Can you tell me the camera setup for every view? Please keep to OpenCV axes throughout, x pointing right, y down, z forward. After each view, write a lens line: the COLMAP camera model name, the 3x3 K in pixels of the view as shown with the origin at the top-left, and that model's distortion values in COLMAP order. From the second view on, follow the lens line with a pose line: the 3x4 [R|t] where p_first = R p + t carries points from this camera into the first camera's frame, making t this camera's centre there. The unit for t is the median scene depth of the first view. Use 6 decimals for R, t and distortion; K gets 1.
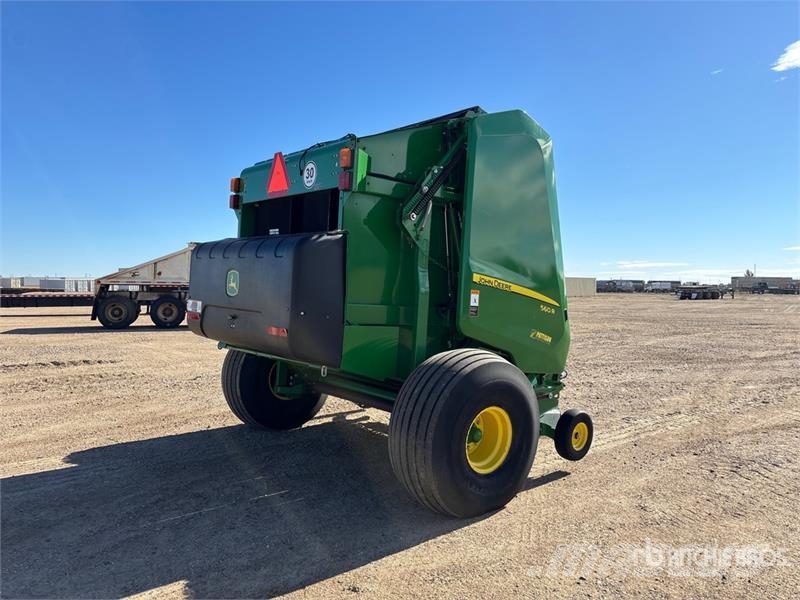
lens RADIAL K [[605.9, 0, 400.0], [0, 605.9, 300.0], [0, 0, 1]] dist [0.057826, -0.065883]
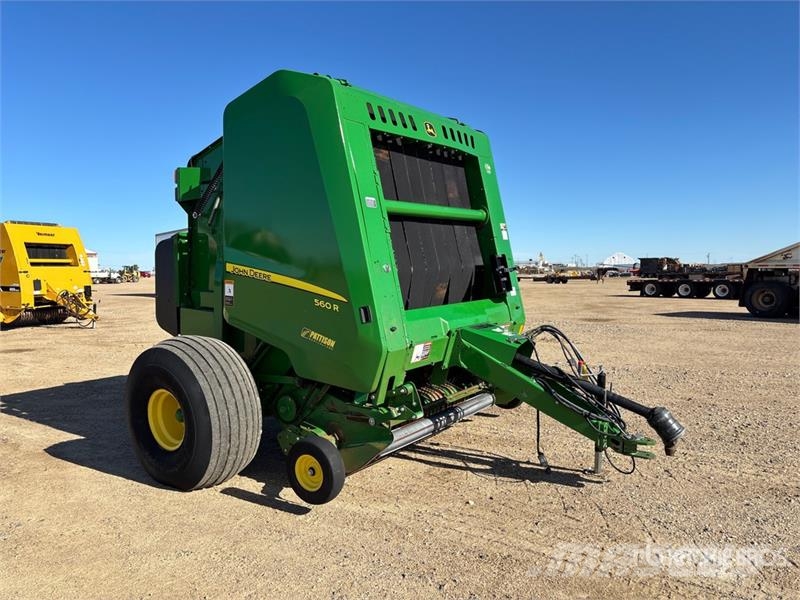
lens RADIAL K [[610.2, 0, 403.7], [0, 610.2, 294.0], [0, 0, 1]] dist [0.019434, -0.005326]
pose [[0.270824, 0.028293, -0.962213, 1.060894], [-0.011679, 0.999591, 0.026105, -0.020954], [0.962558, 0.004168, 0.271044, 0.906719]]
